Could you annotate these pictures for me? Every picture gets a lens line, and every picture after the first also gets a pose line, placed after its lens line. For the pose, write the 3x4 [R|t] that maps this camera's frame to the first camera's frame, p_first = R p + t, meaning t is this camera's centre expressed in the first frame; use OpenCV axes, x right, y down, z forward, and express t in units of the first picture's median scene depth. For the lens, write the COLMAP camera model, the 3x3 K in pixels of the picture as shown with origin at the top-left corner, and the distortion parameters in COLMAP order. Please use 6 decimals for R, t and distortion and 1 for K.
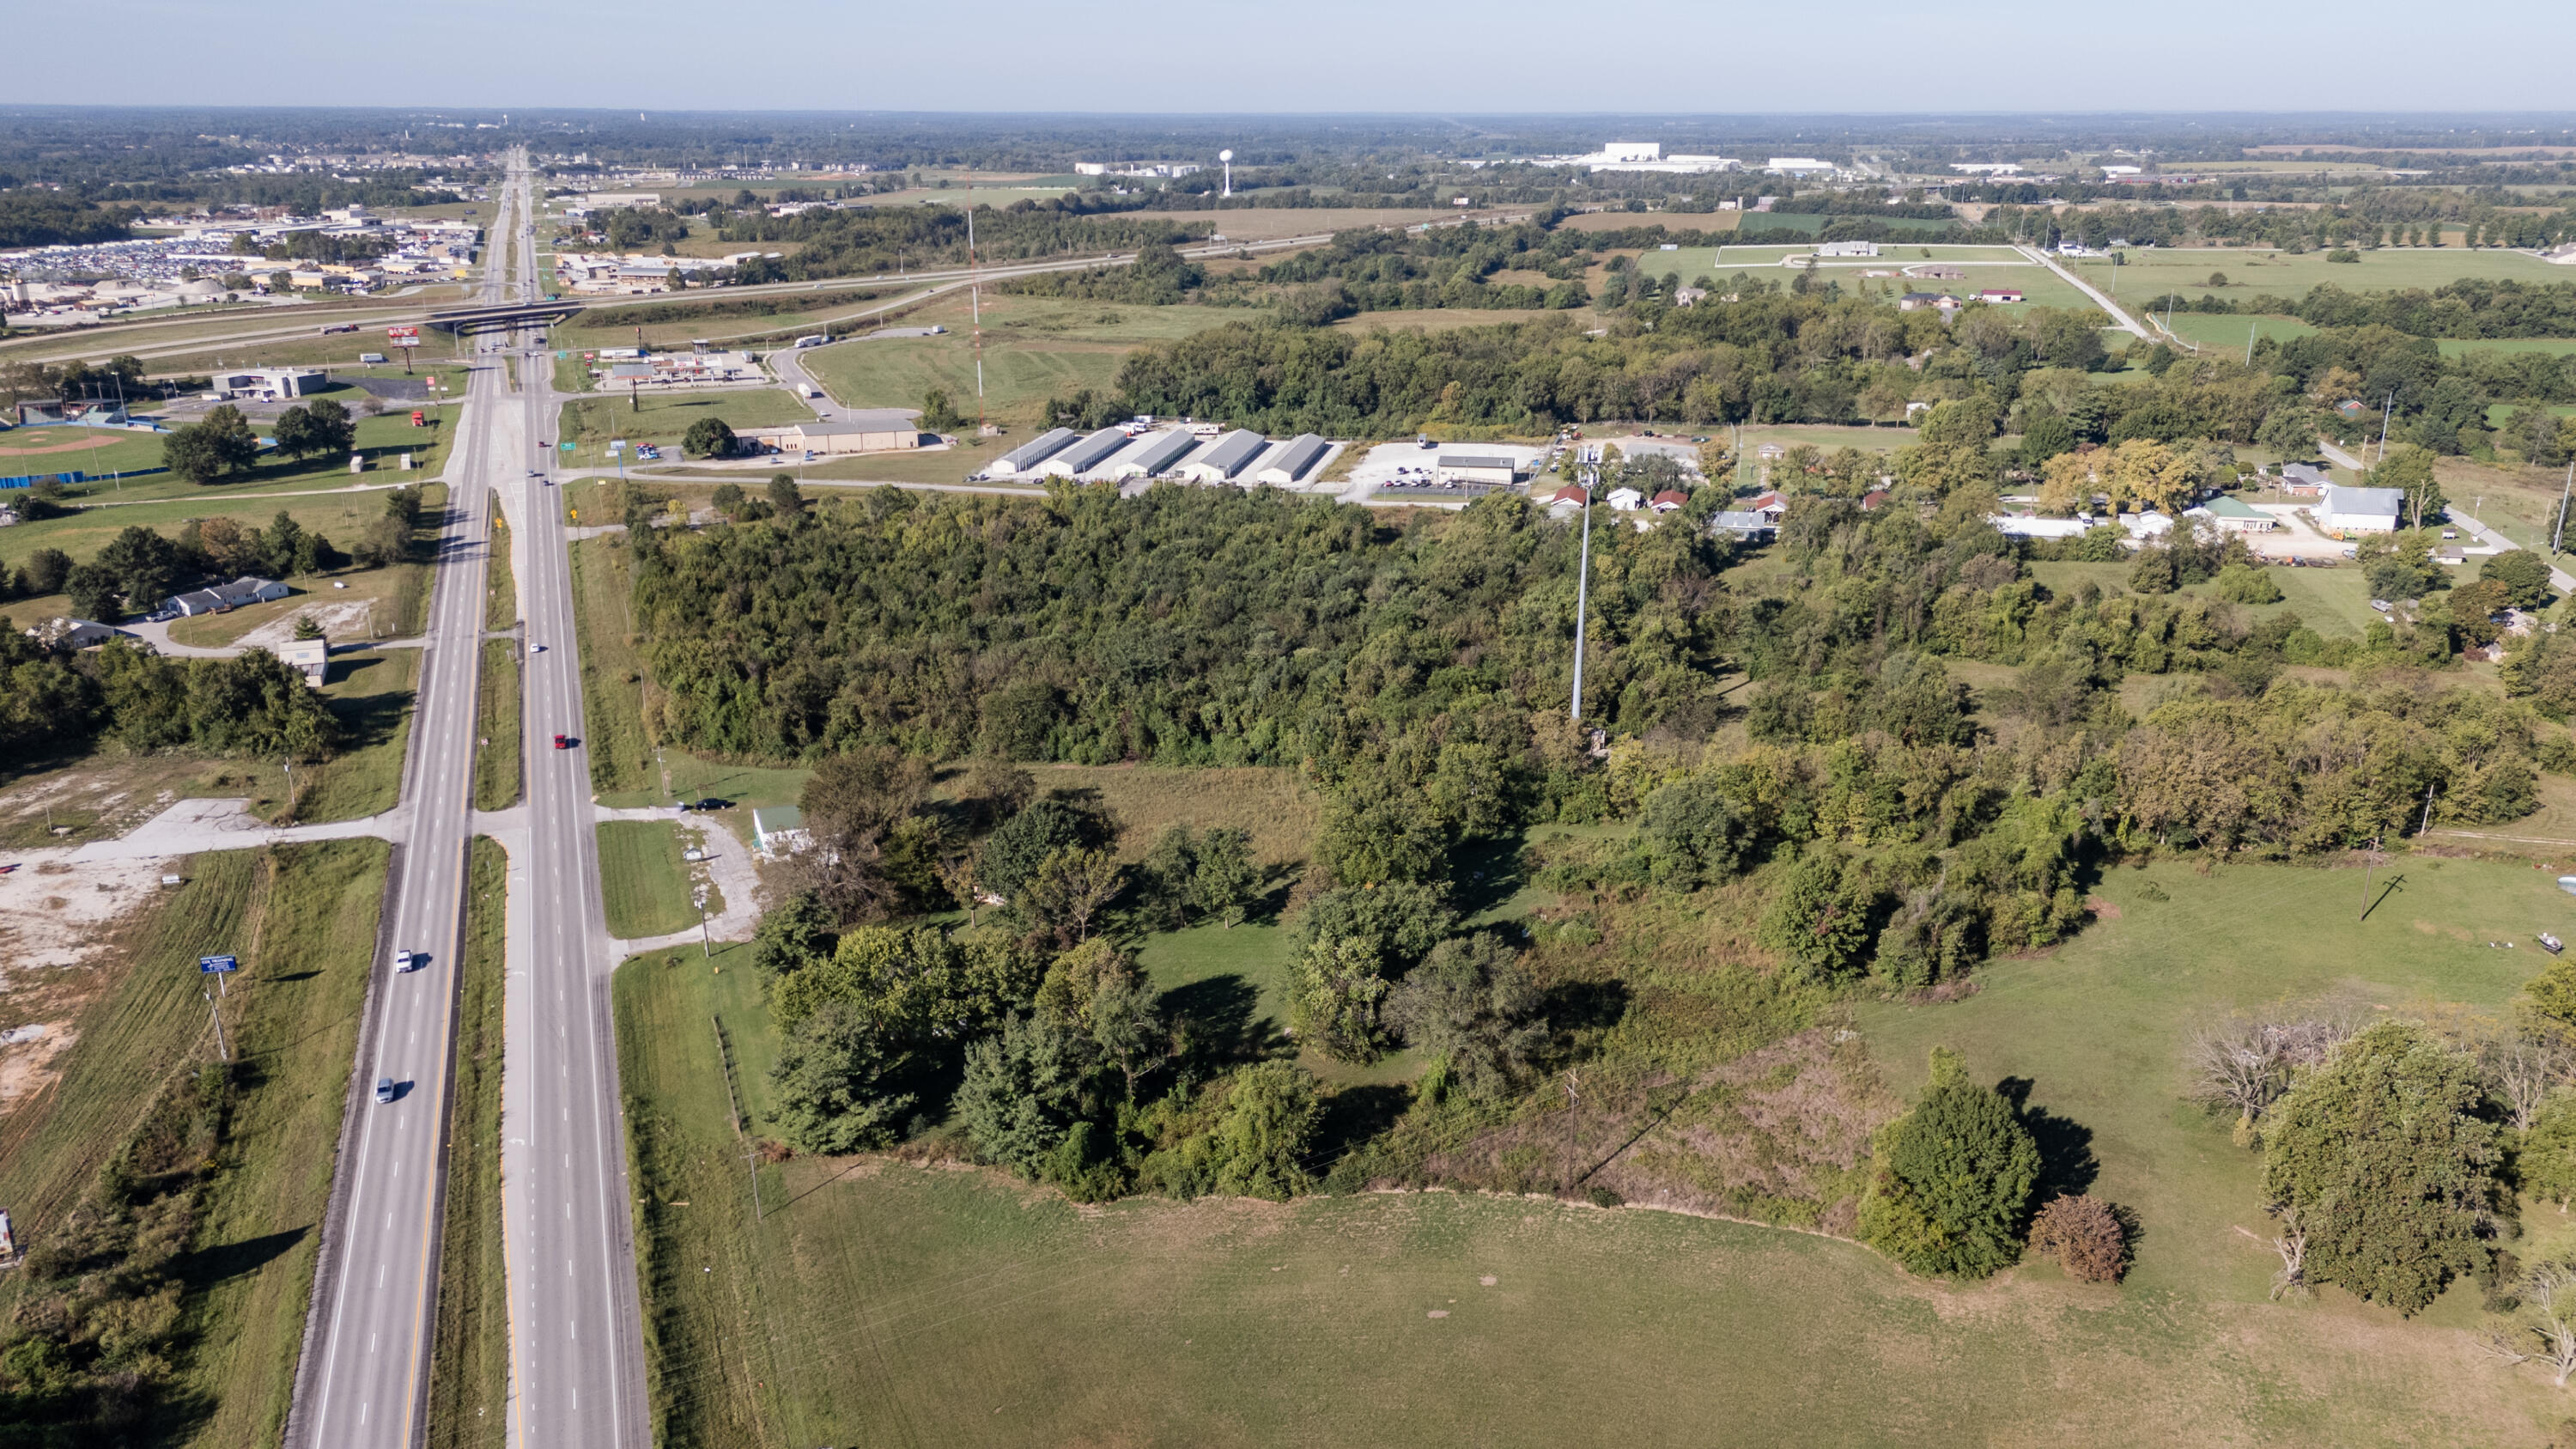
lens RADIAL K [[1892.6, 0, 1296.9], [0, 1892.6, 734.4], [0, 0, 1]] dist [0.074325, -0.072757]
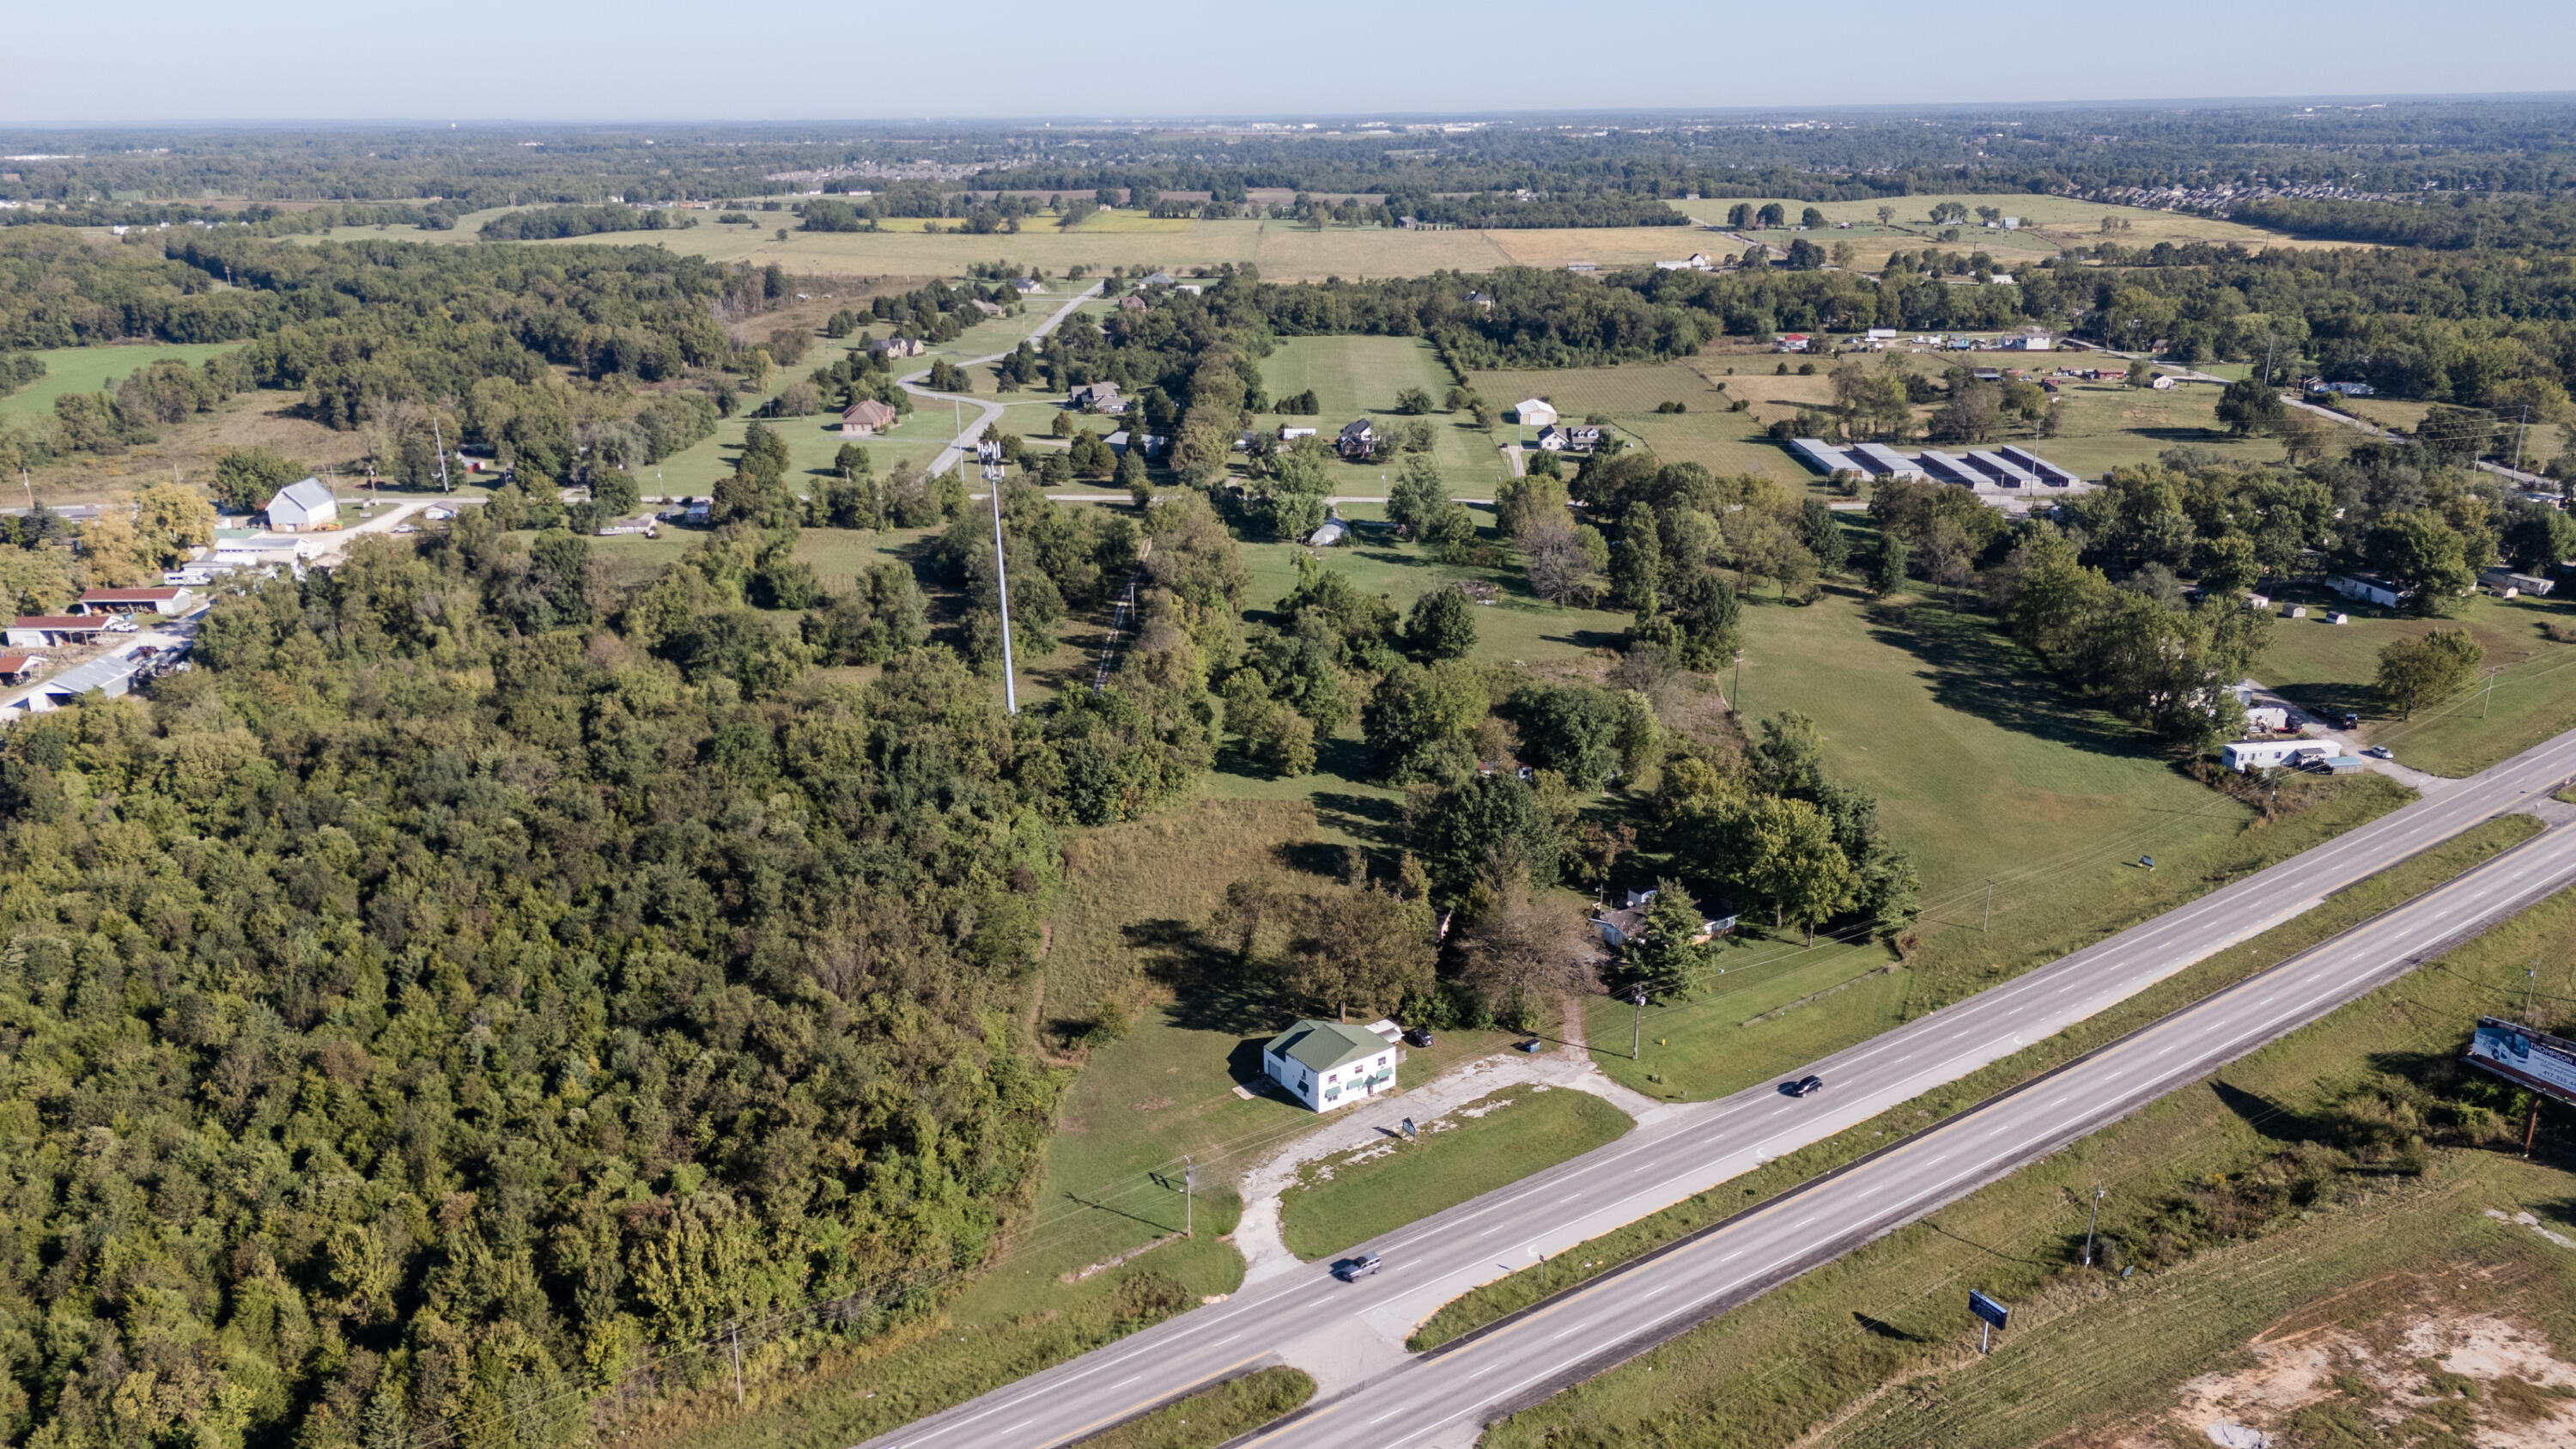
lens RADIAL K [[1892.6, 0, 1295.9], [0, 1892.6, 702.0], [0, 0, 1]] dist [0.074325, -0.072757]
pose [[-0.238273, -0.289662, 0.926996, -0.440093], [0.313220, 0.880566, 0.355664, -0.168087], [-0.919304, 0.375099, -0.119087, 0.495135]]
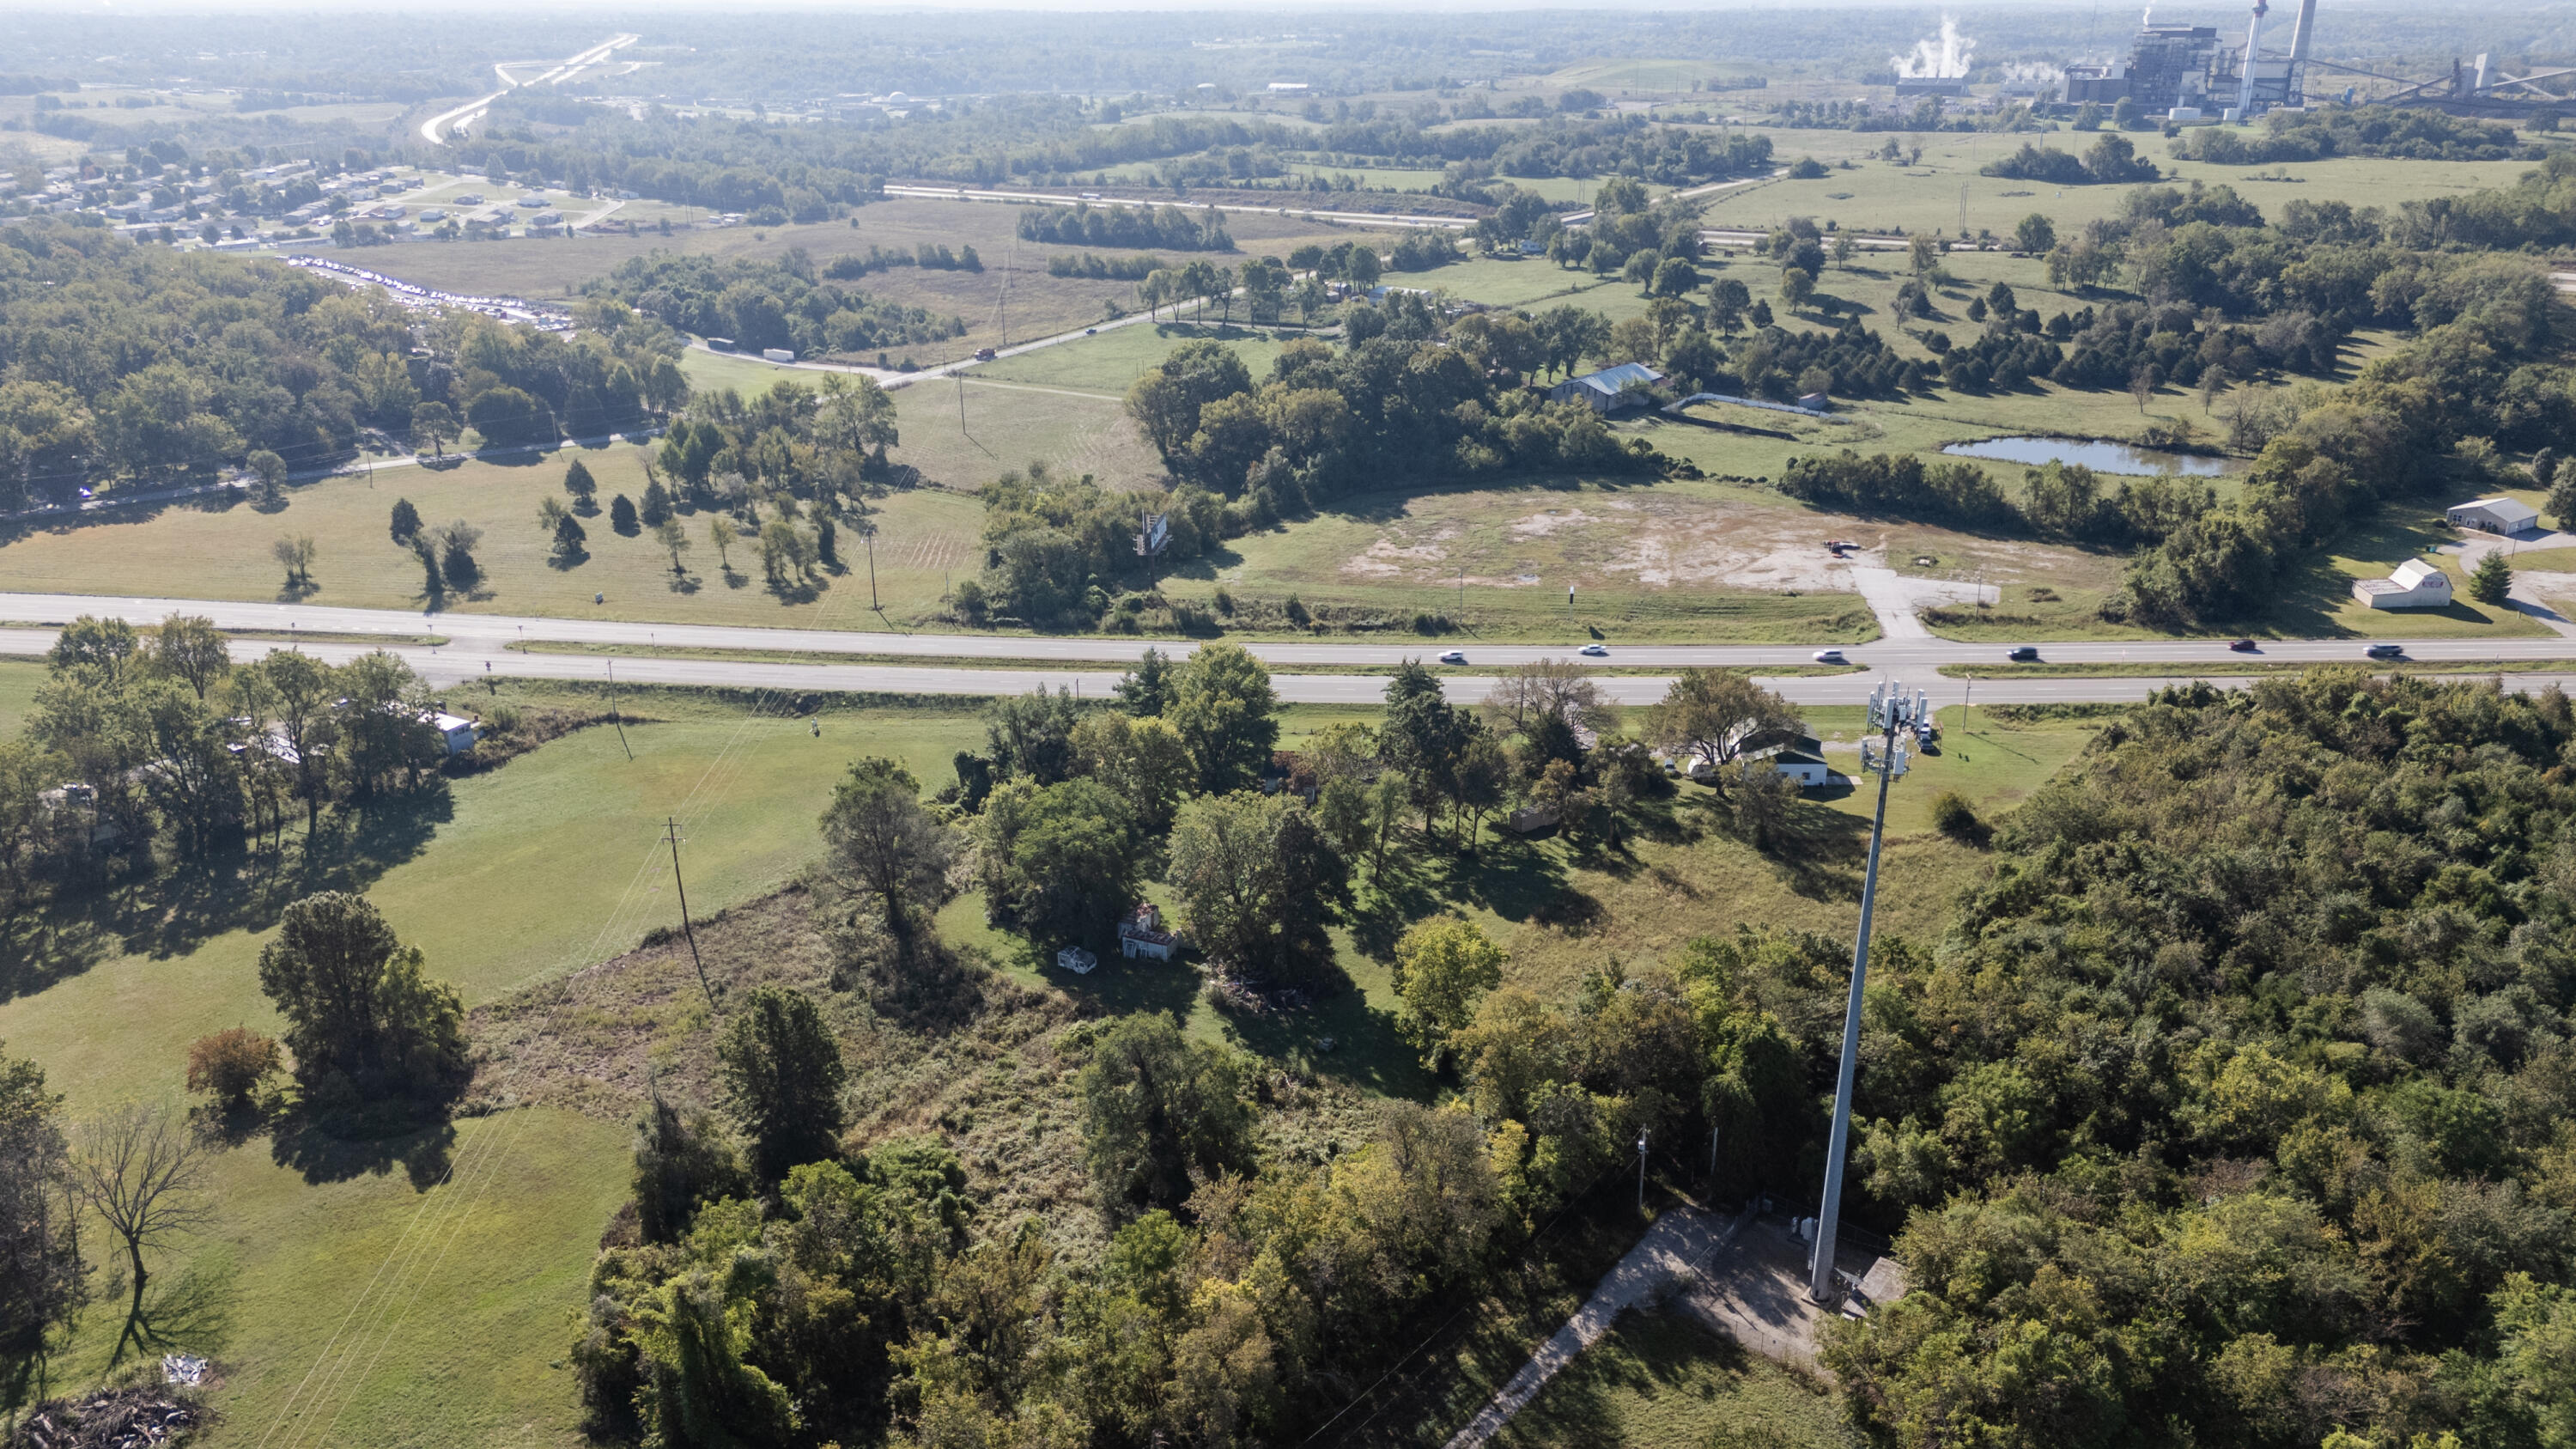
lens RADIAL K [[1892.6, 0, 1291.6], [0, 1892.6, 723.5], [0, 0, 1]] dist [0.074325, -0.072757]
pose [[-0.403564, 0.330442, -0.853196, 0.284985], [-0.282379, 0.842000, 0.459672, -0.148537], [0.870286, 0.426432, -0.246491, 0.479083]]
